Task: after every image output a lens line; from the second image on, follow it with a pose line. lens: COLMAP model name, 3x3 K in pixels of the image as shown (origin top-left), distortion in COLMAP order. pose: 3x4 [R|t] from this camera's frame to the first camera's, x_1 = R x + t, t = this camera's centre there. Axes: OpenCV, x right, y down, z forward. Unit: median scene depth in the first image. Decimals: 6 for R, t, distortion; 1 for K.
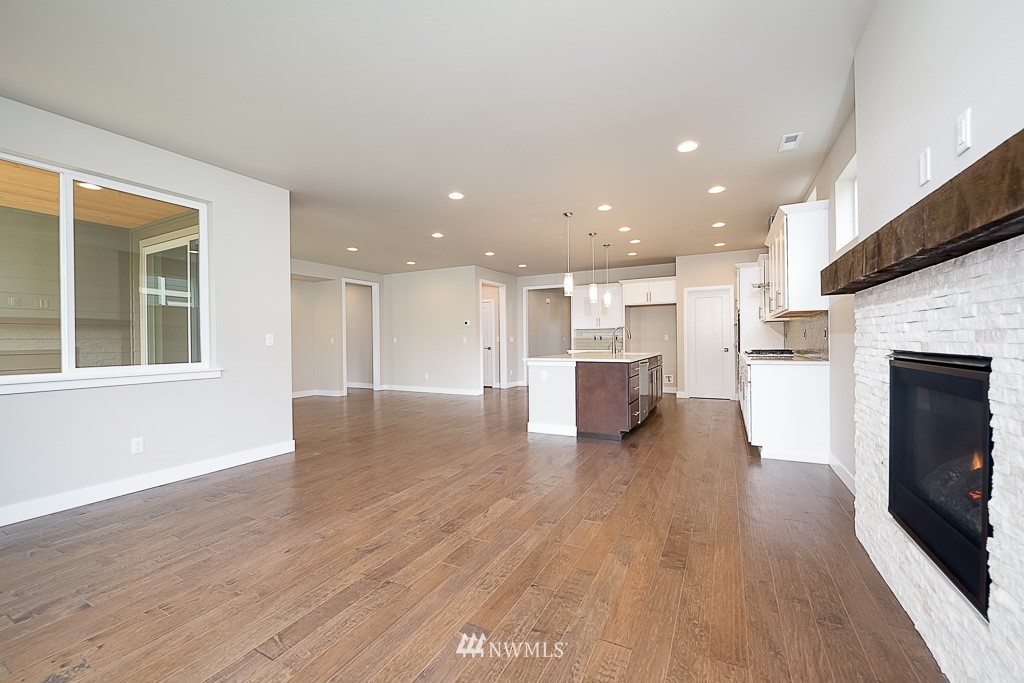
lens RADIAL K [[407.1, 0, 515.0], [0, 407.1, 342.2], [0, 0, 1]] dist [-0.008787, -0.000483]
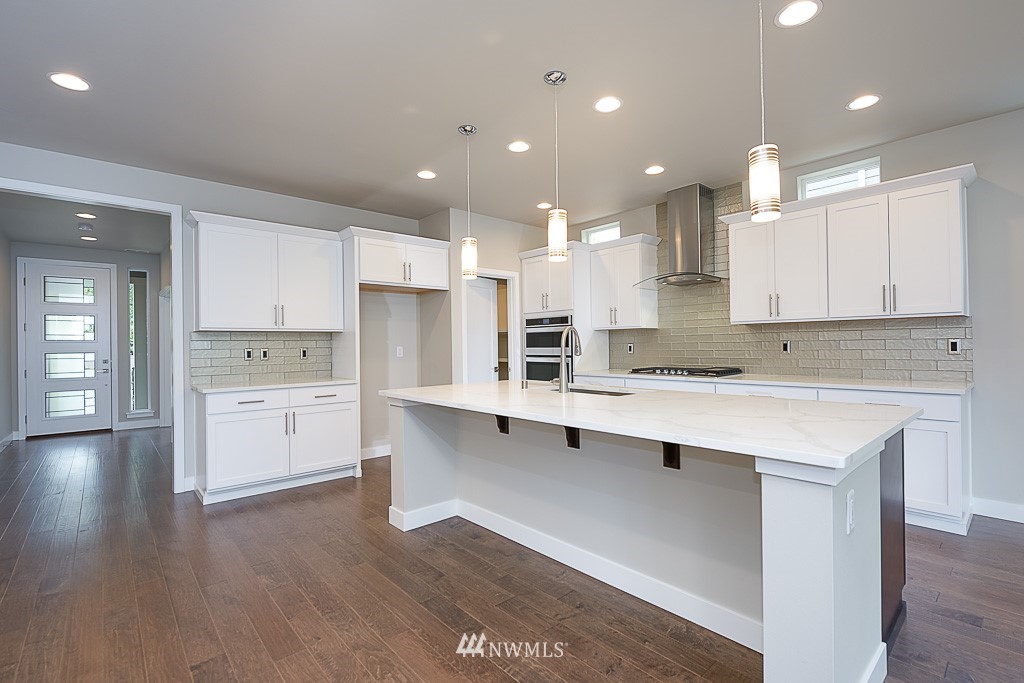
lens RADIAL K [[464.6, 0, 509.7], [0, 464.6, 342.4], [0, 0, 1]] dist [-0.003365, -0.000700]
pose [[0.349557, 0.012101, 0.936837, -0.398989], [0.012871, 0.999760, -0.017716, -0.028365], [-0.936827, 0.018250, 0.349318, 1.612963]]
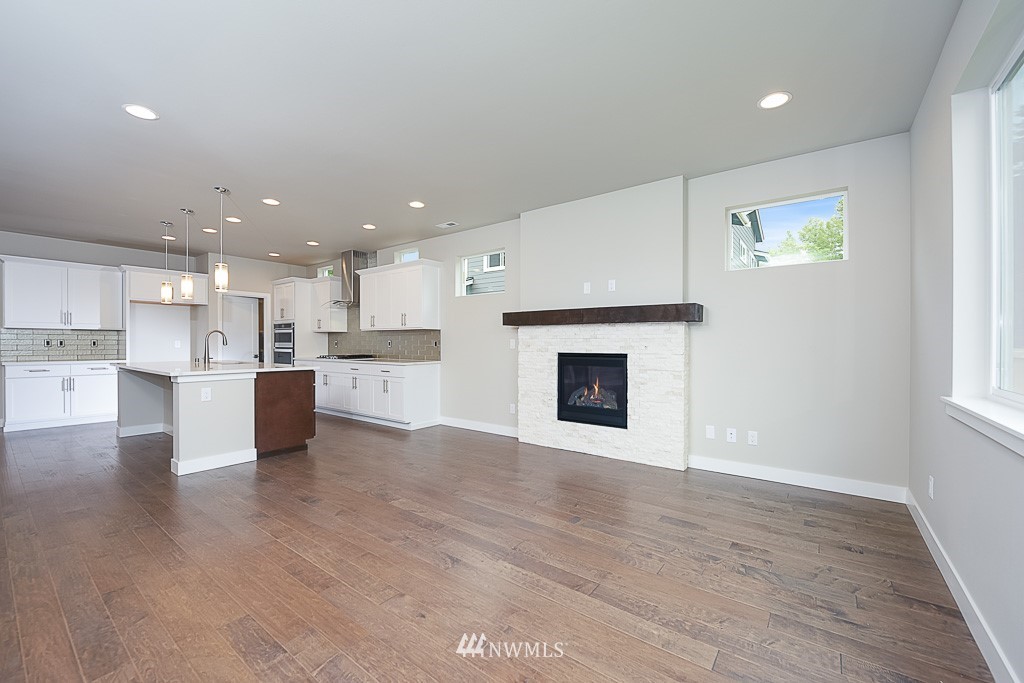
lens RADIAL K [[407.1, 0, 520.5], [0, 407.1, 347.7], [0, 0, 1]] dist [-0.008787, -0.000483]
pose [[0.161179, 0.003094, 0.986920, -0.834463], [0.000018, 0.999995, -0.003138, -0.001743], [-0.986925, 0.000523, 0.161178, 0.435826]]
